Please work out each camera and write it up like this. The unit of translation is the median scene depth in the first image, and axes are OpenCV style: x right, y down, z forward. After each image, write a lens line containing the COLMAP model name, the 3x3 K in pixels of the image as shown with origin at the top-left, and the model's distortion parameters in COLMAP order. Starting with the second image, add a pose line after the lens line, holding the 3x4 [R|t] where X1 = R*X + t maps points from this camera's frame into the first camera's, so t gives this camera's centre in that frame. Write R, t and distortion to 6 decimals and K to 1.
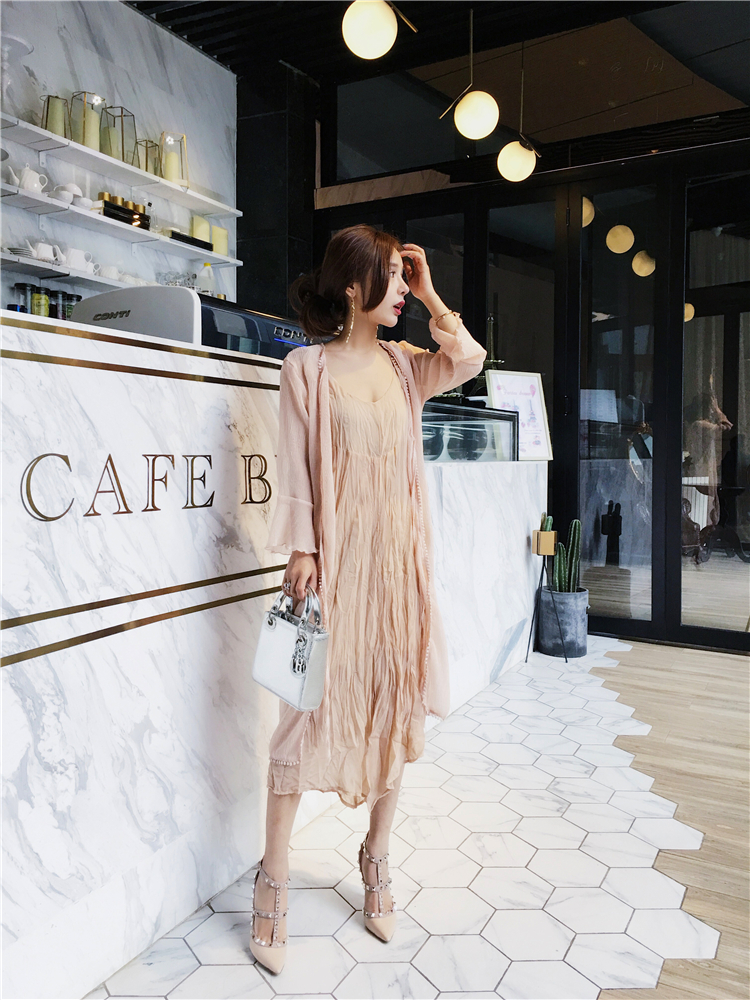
lens RADIAL K [[875.8, 0, 367.5], [0, 875.8, 451.8], [0, 0, 1]] dist [0.169704, -0.216916]
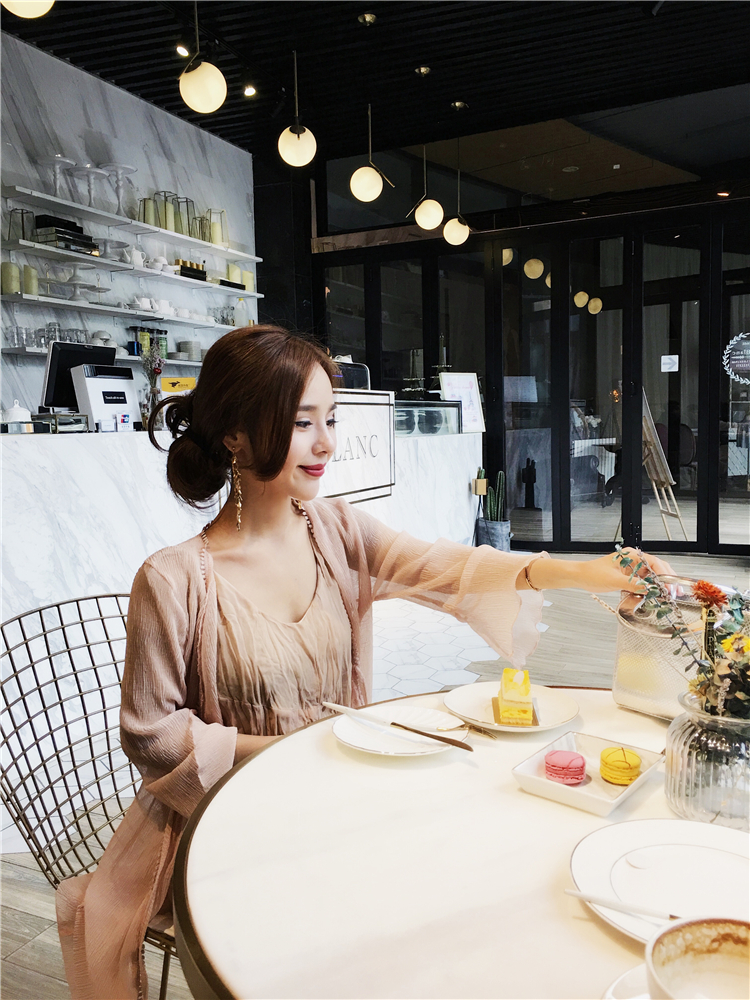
lens RADIAL K [[832.9, 0, 375.8], [0, 832.9, 493.5], [0, 0, 1]] dist [0.055119, -0.063997]
pose [[0.998065, -0.033364, 0.052465, -0.058626], [0.028728, 0.995814, 0.086770, -0.016401], [-0.055140, -0.085095, 0.994846, -0.448480]]
